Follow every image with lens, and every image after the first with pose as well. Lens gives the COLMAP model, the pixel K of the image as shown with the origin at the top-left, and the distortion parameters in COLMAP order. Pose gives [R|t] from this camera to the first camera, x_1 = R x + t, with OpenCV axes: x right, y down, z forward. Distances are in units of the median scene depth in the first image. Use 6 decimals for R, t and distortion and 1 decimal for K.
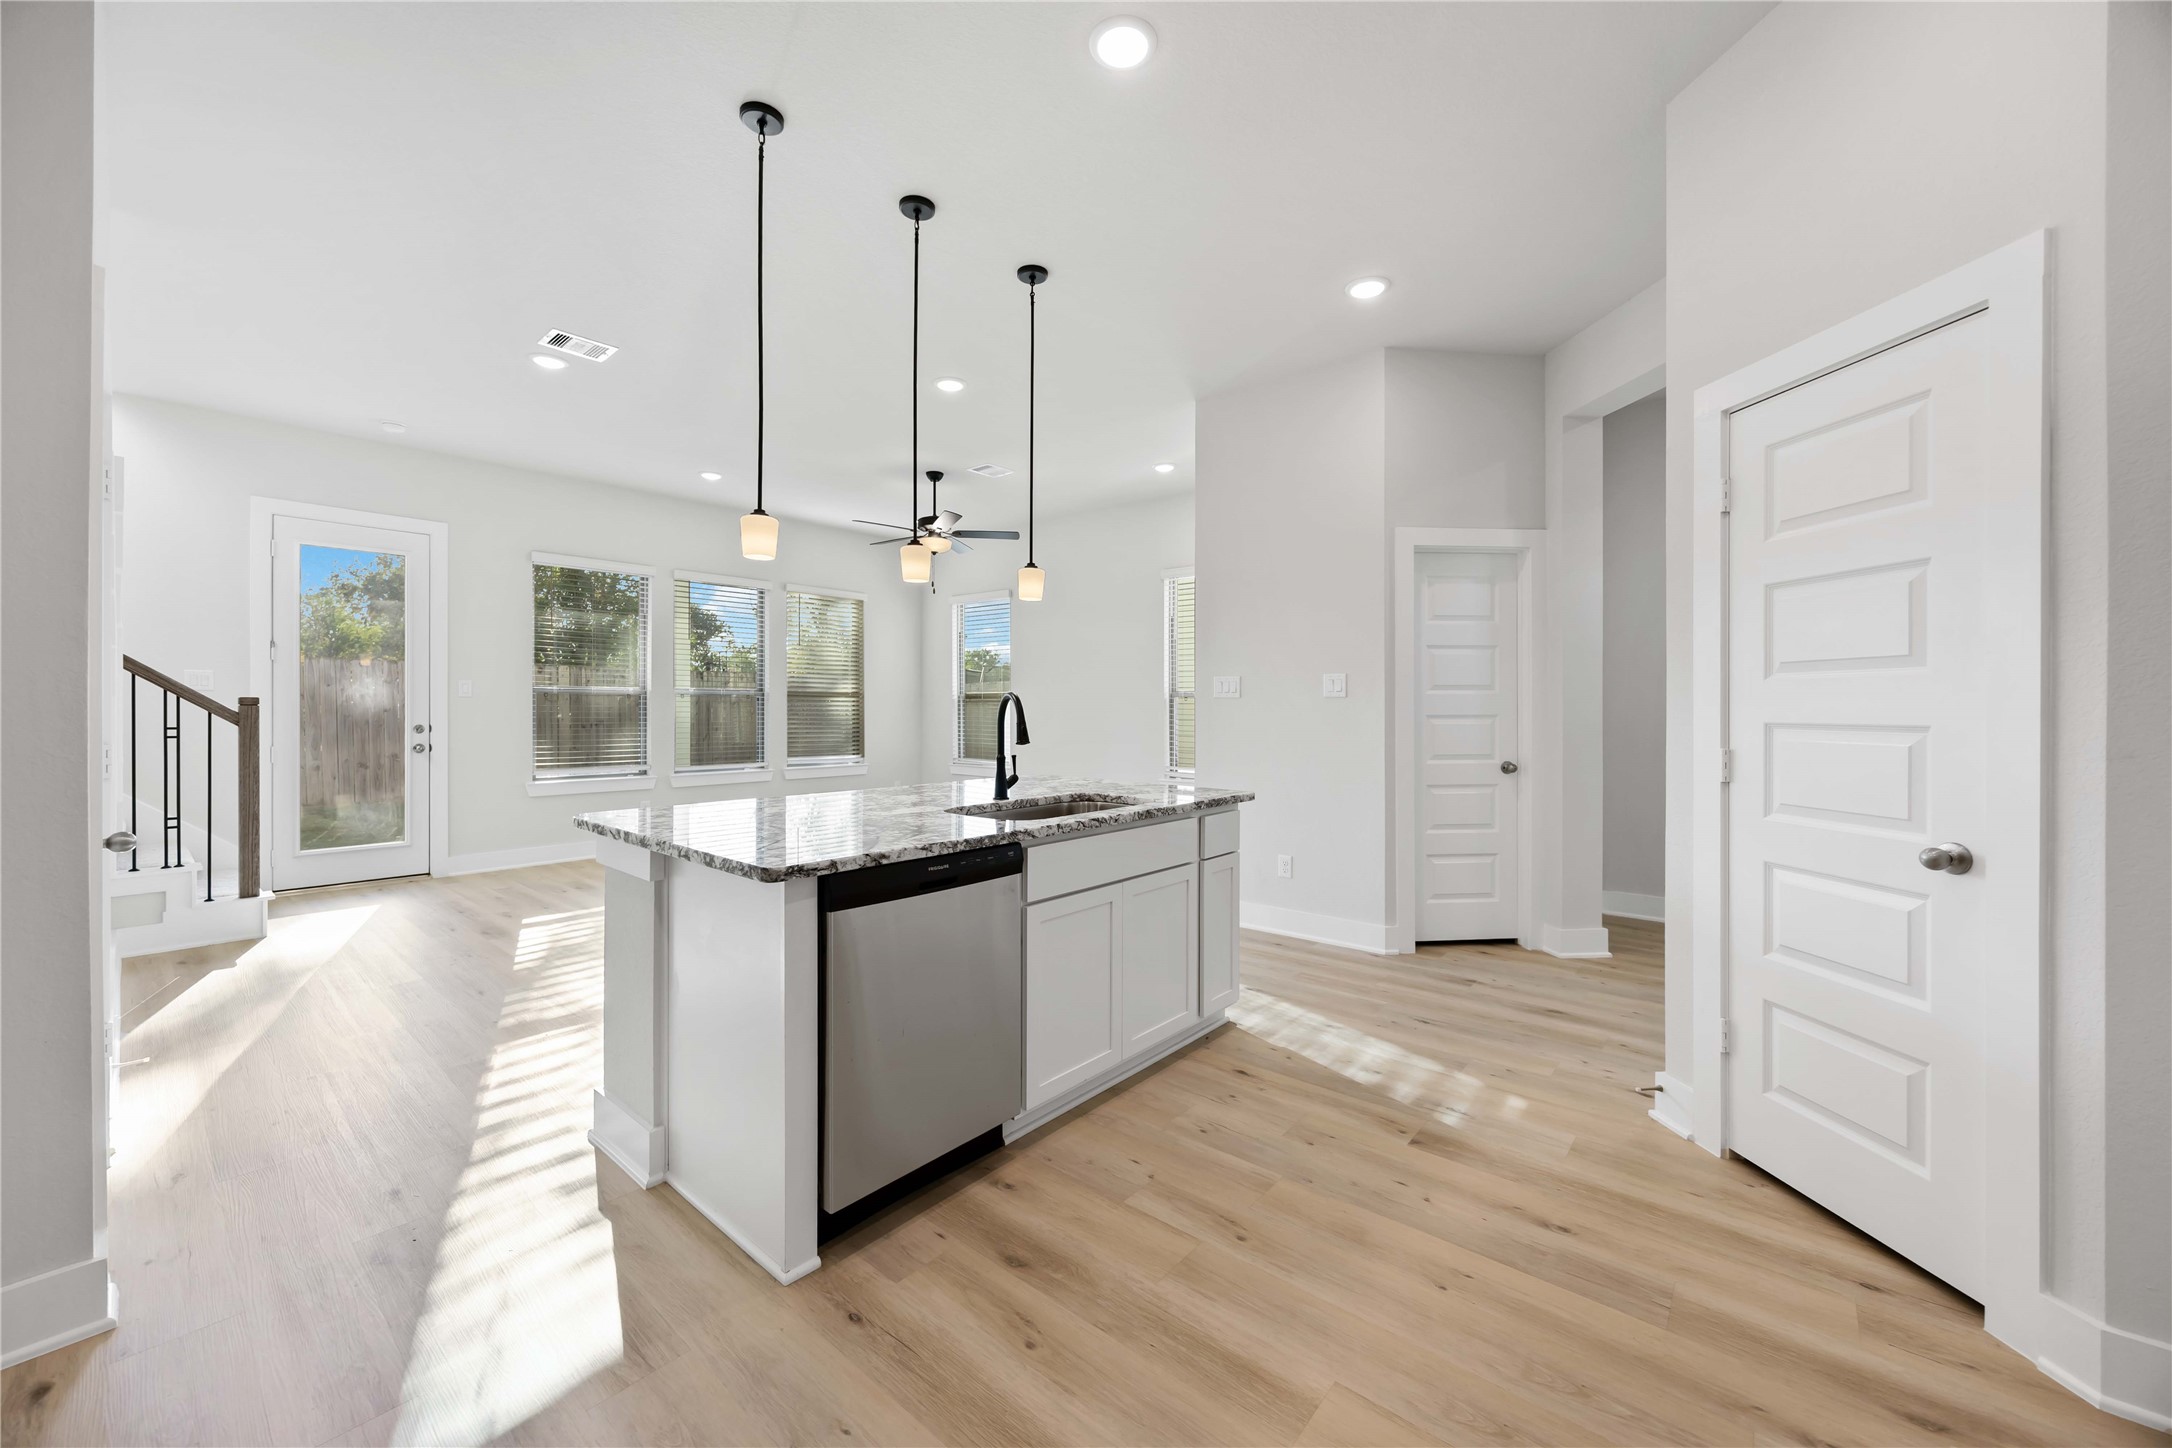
lens RADIAL K [[823.1, 0, 1087.7], [0, 823.1, 717.7], [0, 0, 1]] dist [-0.003939, -0.000875]
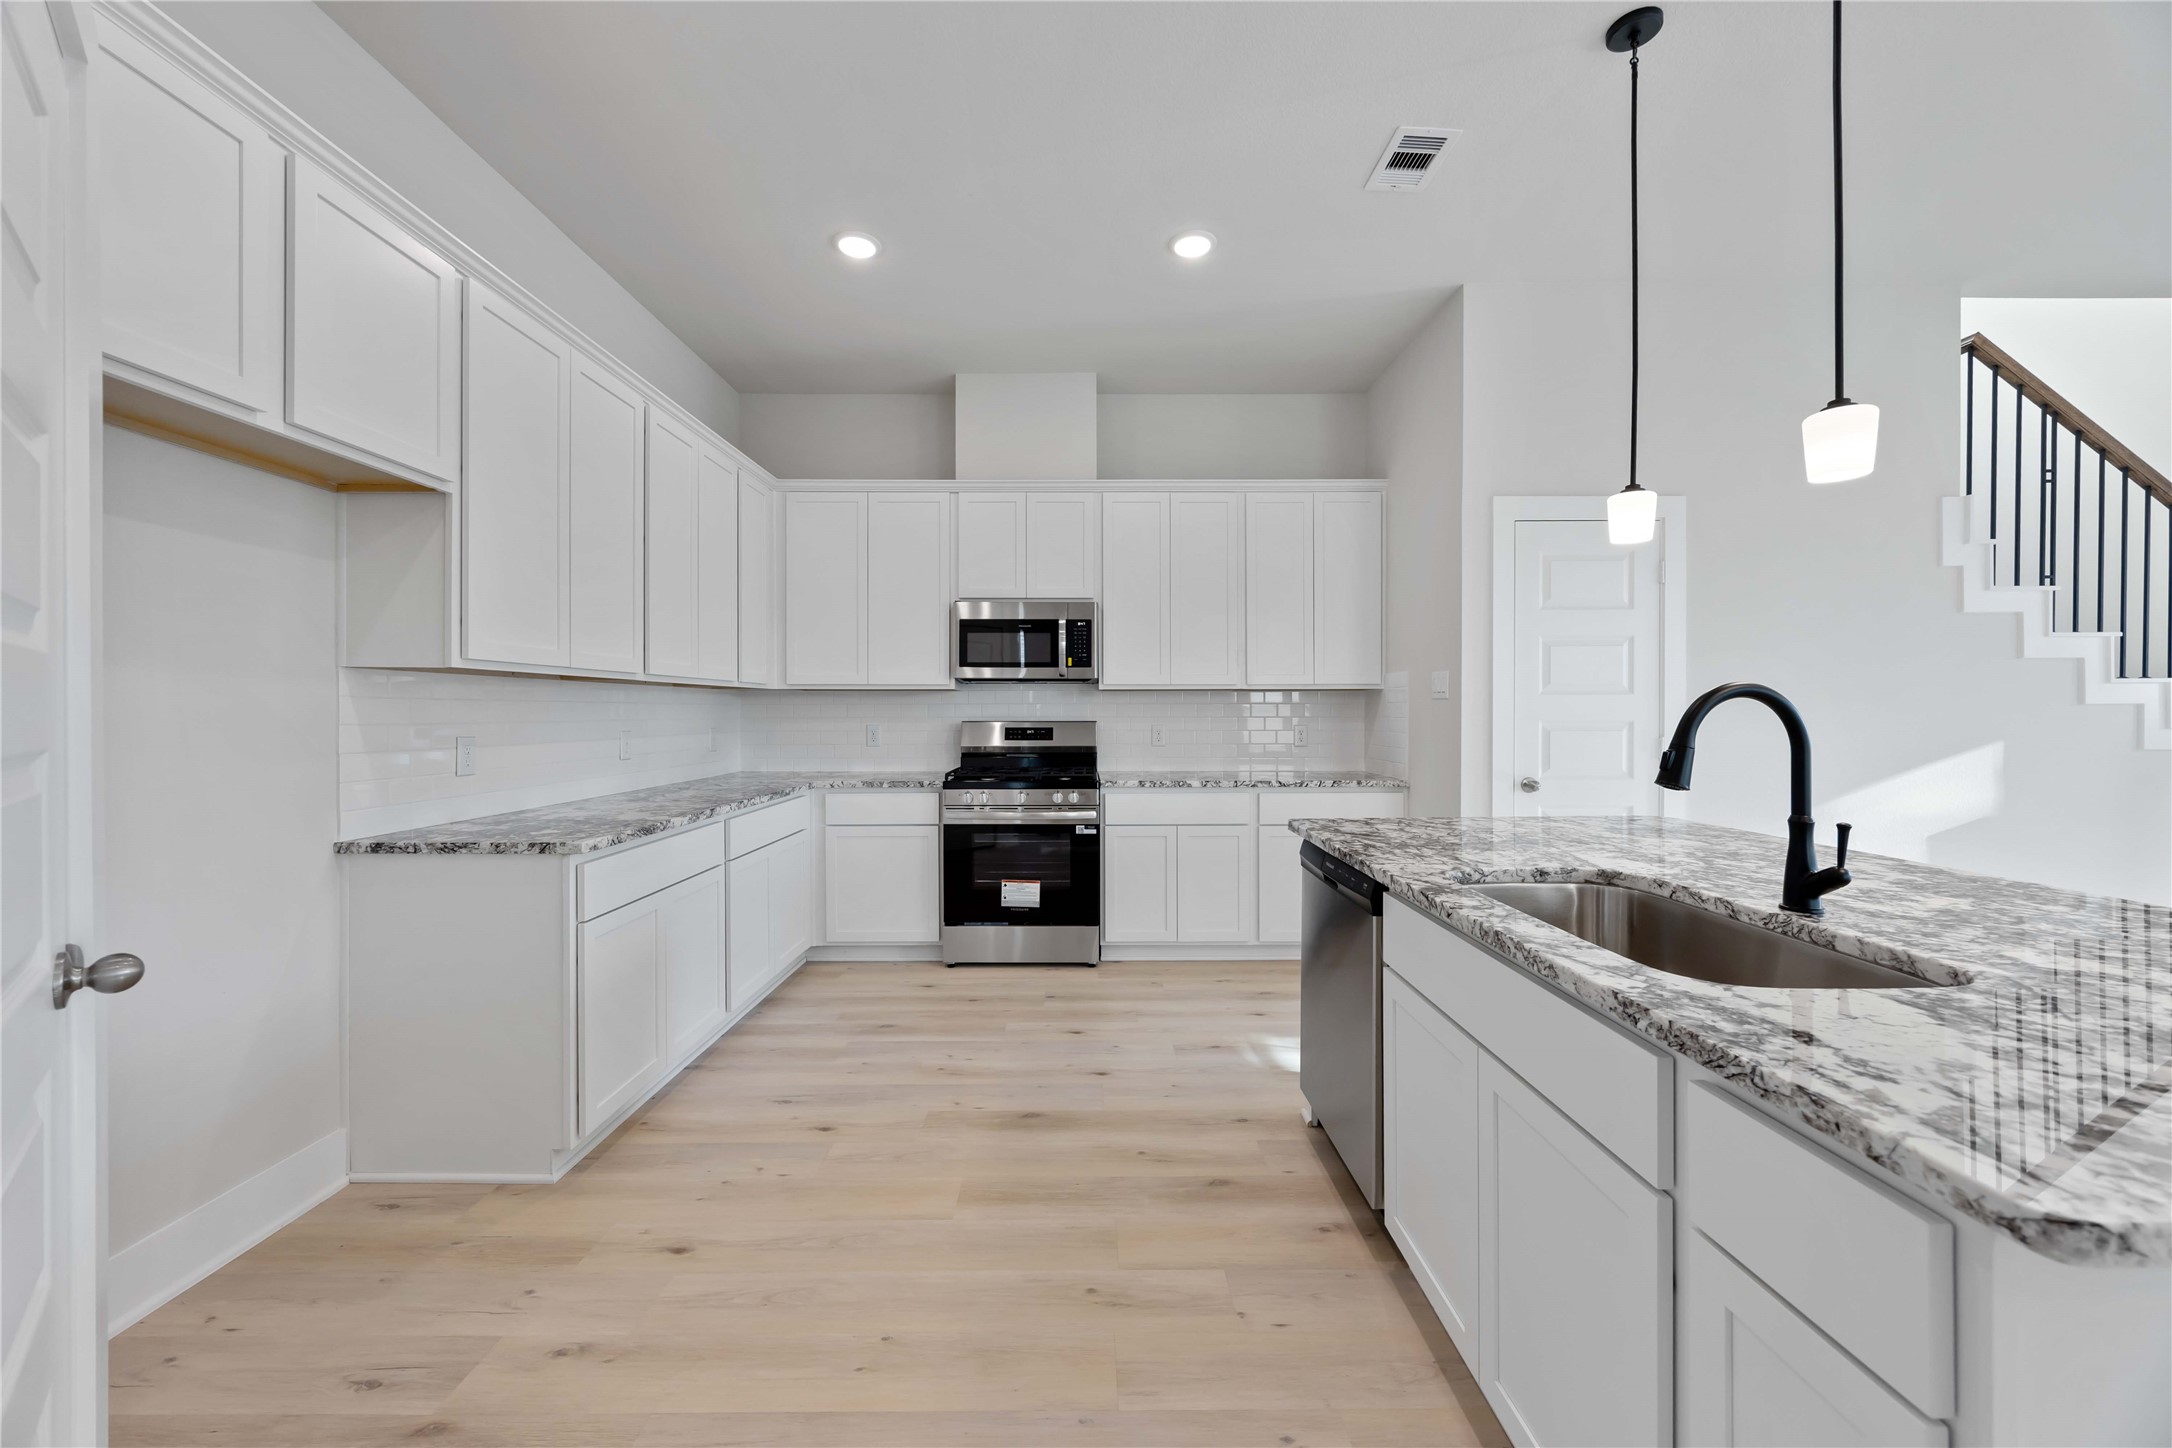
lens RADIAL K [[823.1, 0, 1097.5], [0, 823.1, 714.1], [0, 0, 1]] dist [-0.003939, -0.000875]
pose [[-0.753926, -0.002262, -0.656955, 0.270368], [-0.007458, 0.999959, 0.005117, -0.006999], [0.656917, 0.008757, -0.753912, 0.580419]]
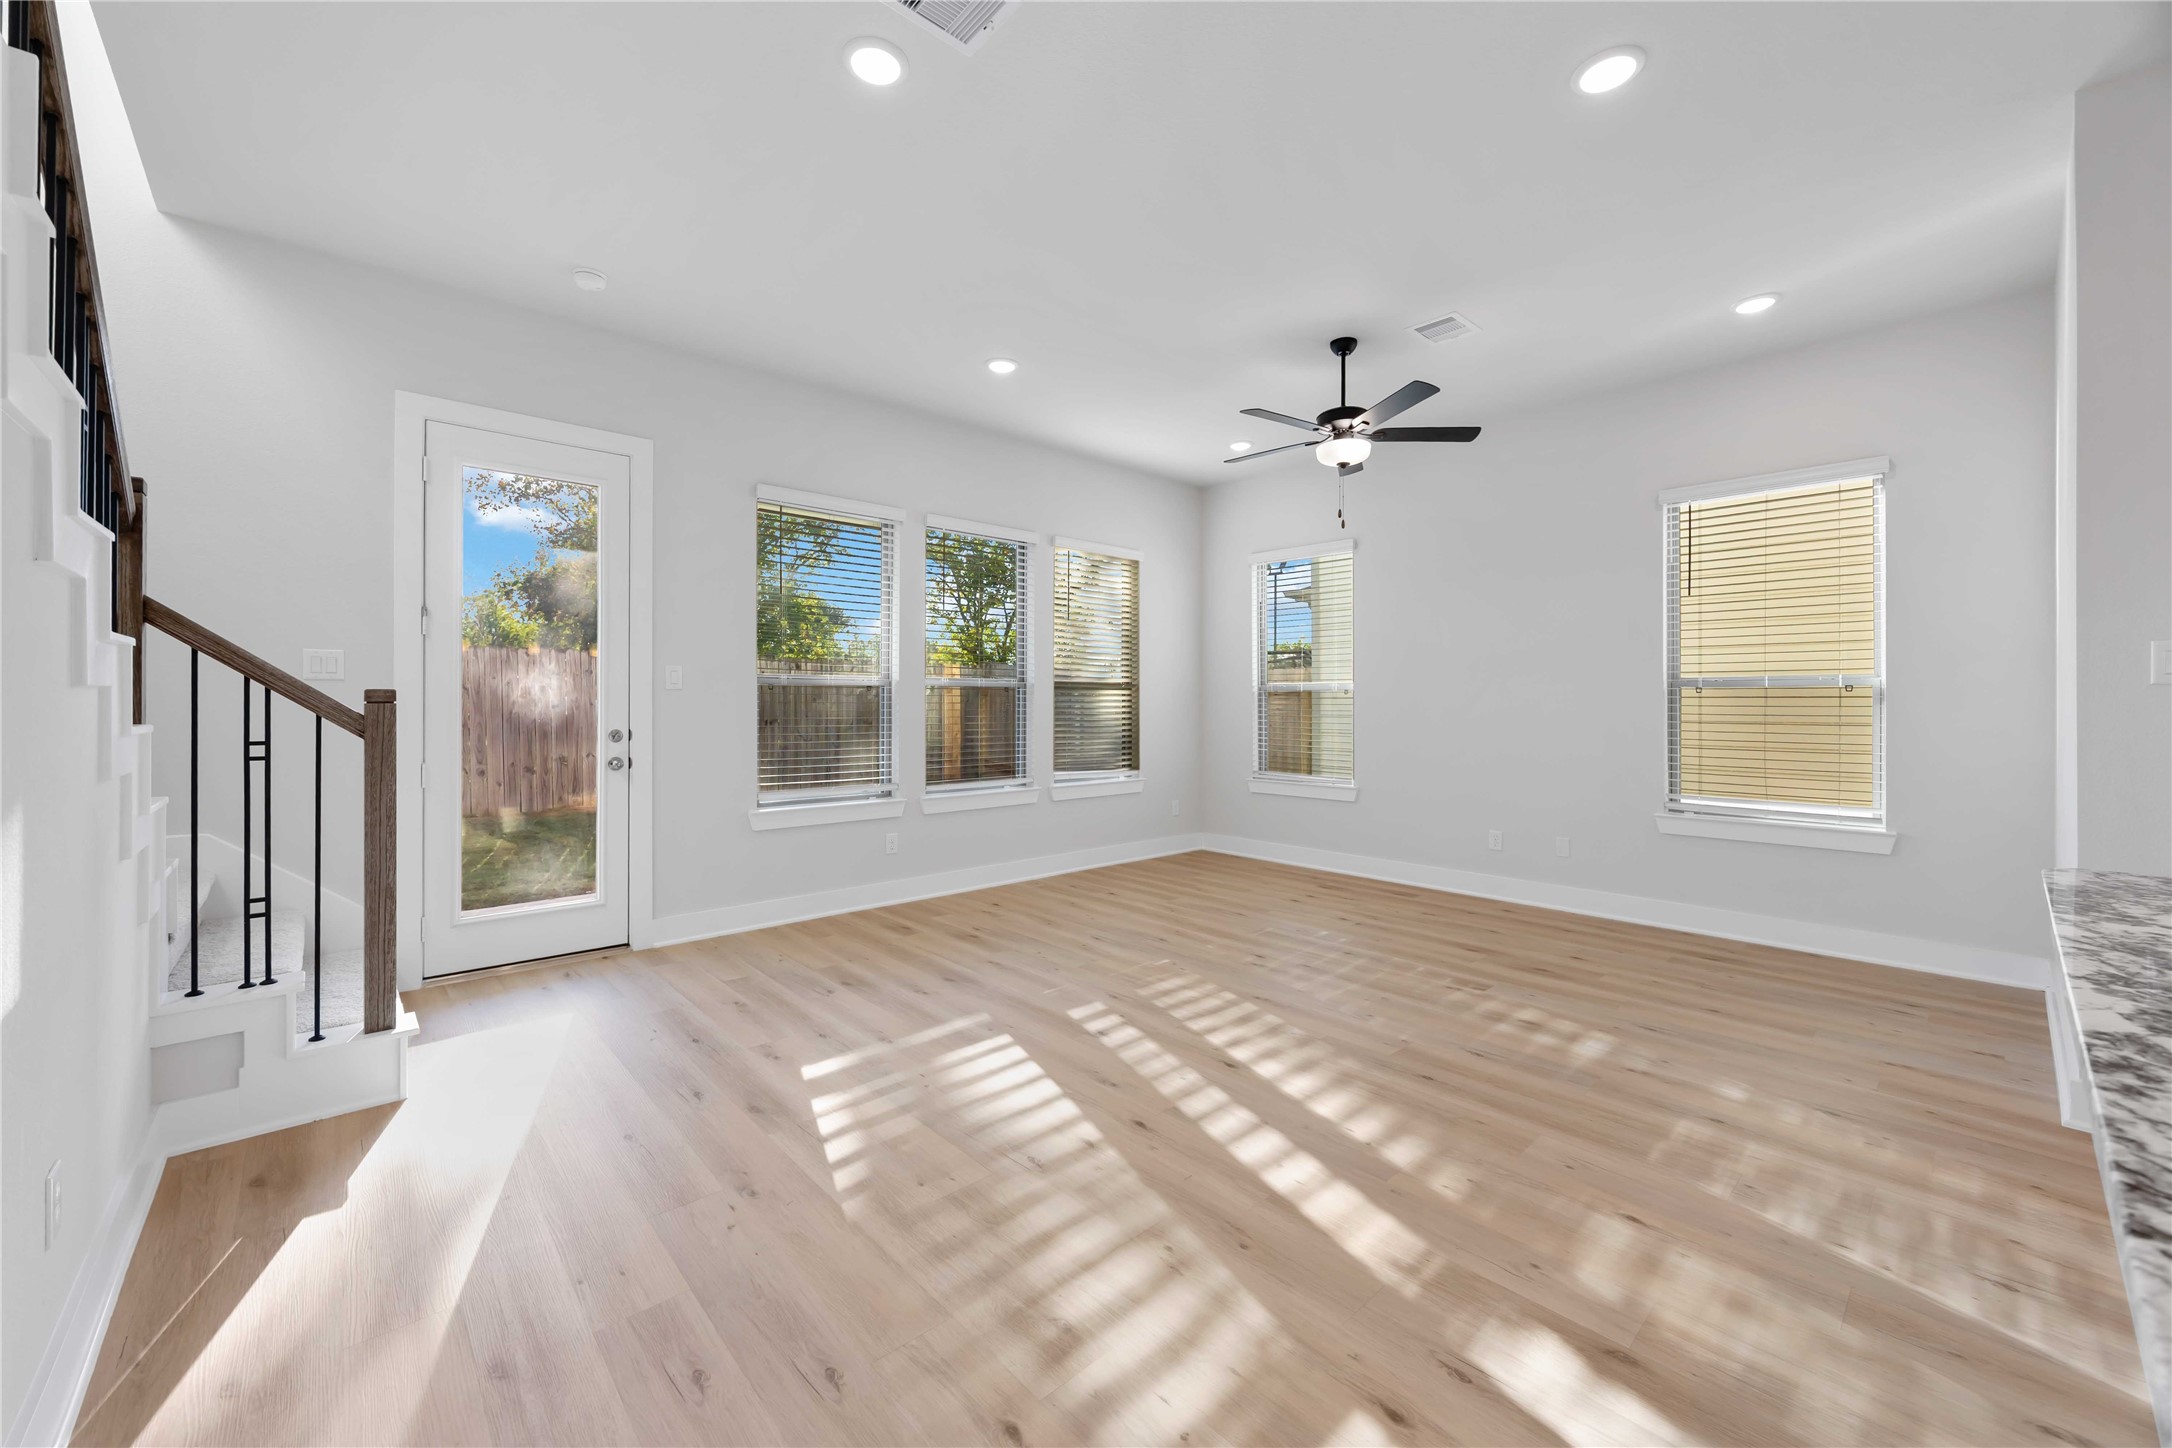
lens RADIAL K [[823.1, 0, 1068.1], [0, 823.1, 707.6], [0, 0, 1]] dist [-0.003939, -0.000875]
pose [[0.991102, 0.000385, -0.133106, -0.362437], [-0.001054, 0.999987, -0.004950, -0.007546], [0.133102, 0.005046, 0.991089, 0.382699]]
